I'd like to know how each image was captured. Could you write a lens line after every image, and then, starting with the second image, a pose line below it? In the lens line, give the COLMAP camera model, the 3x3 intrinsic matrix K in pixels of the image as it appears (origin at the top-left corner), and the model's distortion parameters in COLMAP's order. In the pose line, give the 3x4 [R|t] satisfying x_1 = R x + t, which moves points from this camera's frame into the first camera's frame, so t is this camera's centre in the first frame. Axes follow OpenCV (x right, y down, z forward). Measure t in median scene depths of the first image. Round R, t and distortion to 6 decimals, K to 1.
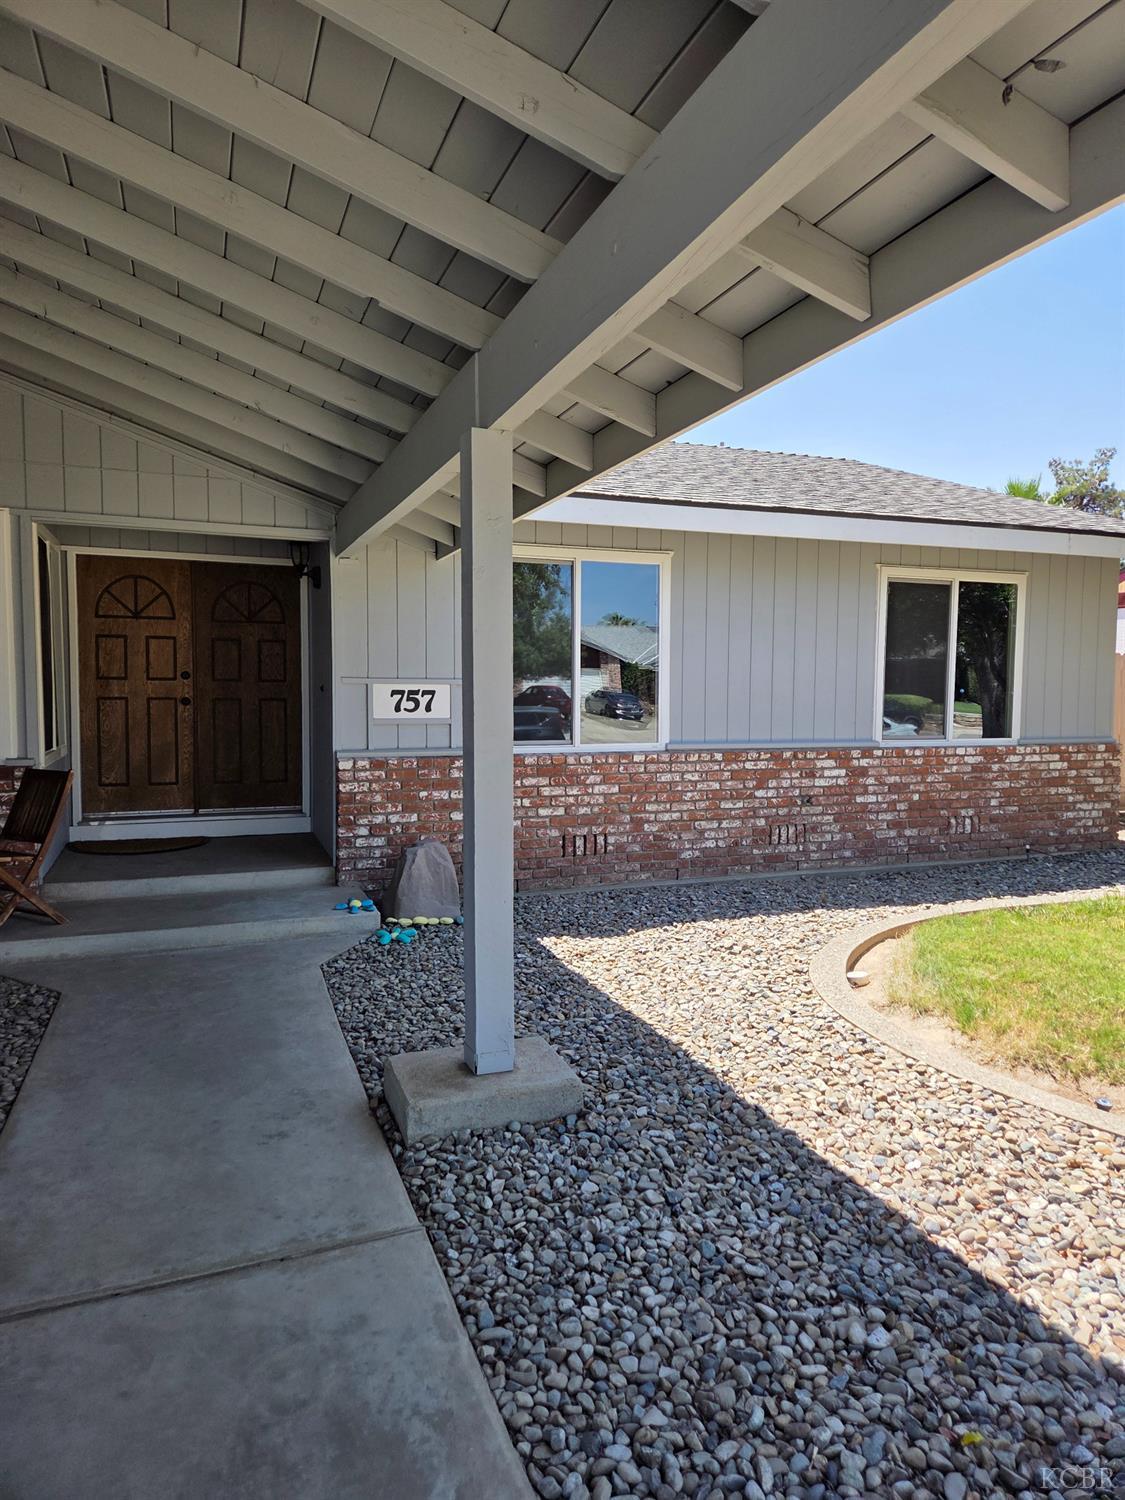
lens RADIAL K [[996.4, 0, 583.9], [0, 996.4, 748.4], [0, 0, 1]] dist [0.049999, -0.047285]
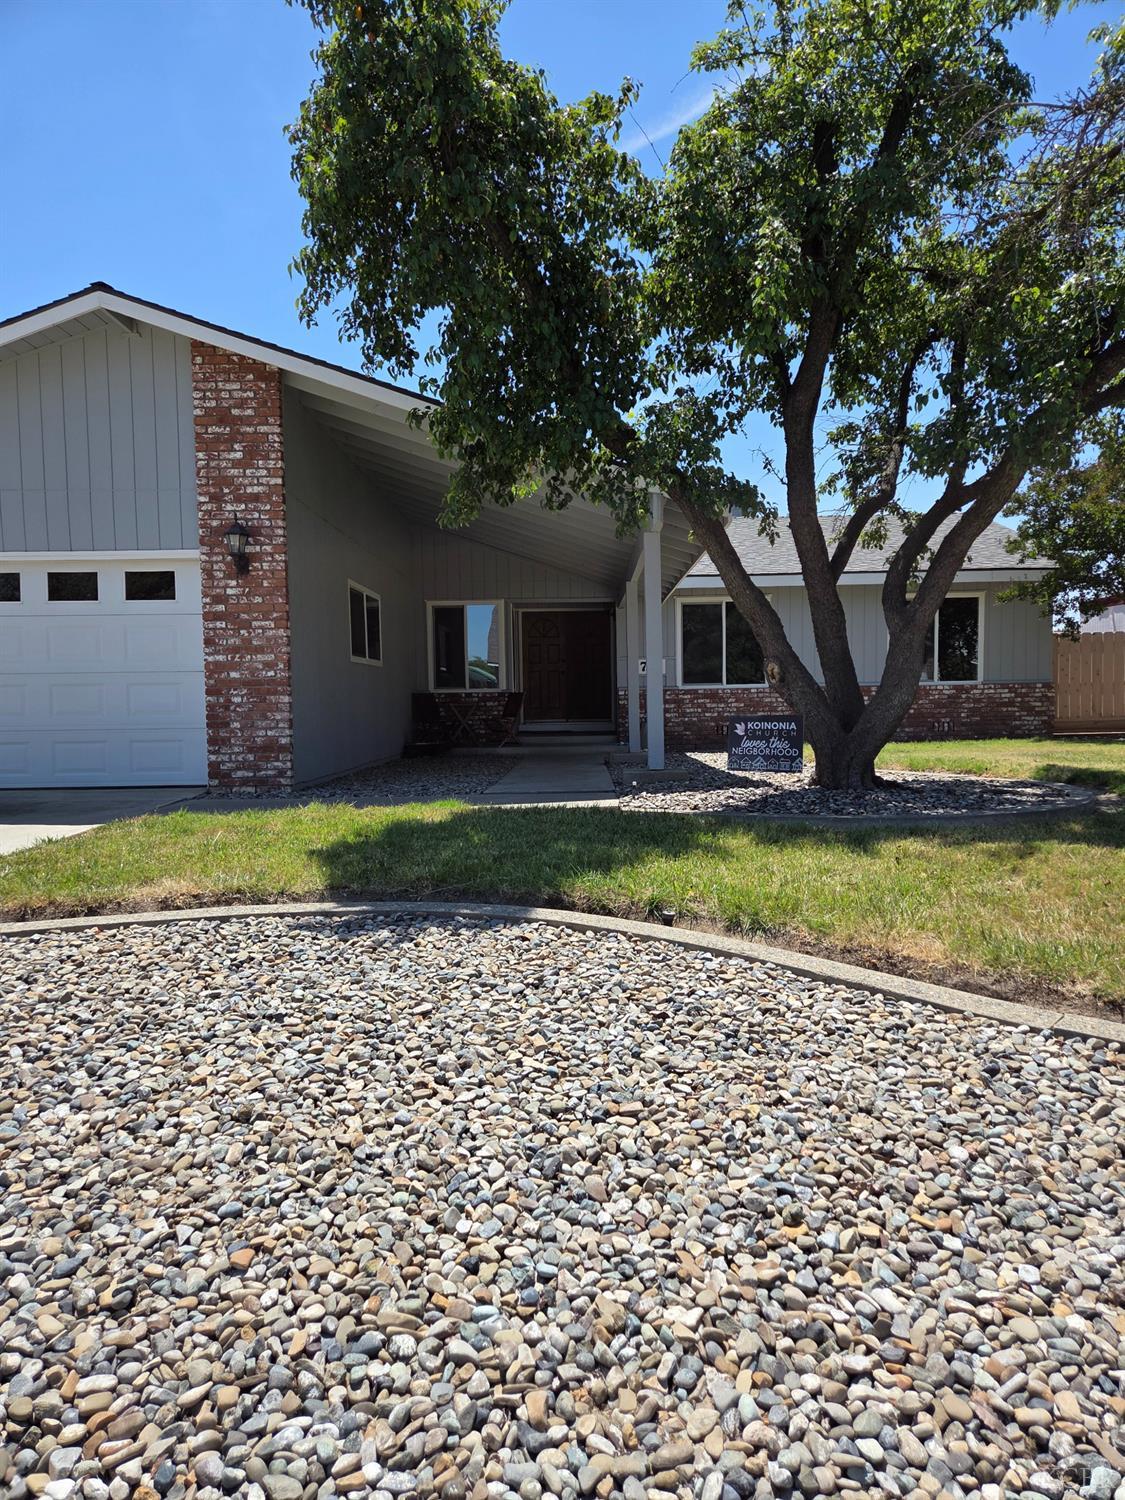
lens RADIAL K [[996.4, 0, 583.9], [0, 996.4, 748.4], [0, 0, 1]] dist [0.049999, -0.047285]
pose [[0.935479, -0.004998, -0.353347, 0.652270], [-0.000479, 0.999881, -0.015410, 0.233733], [0.353382, 0.014585, 0.935365, -1.601608]]
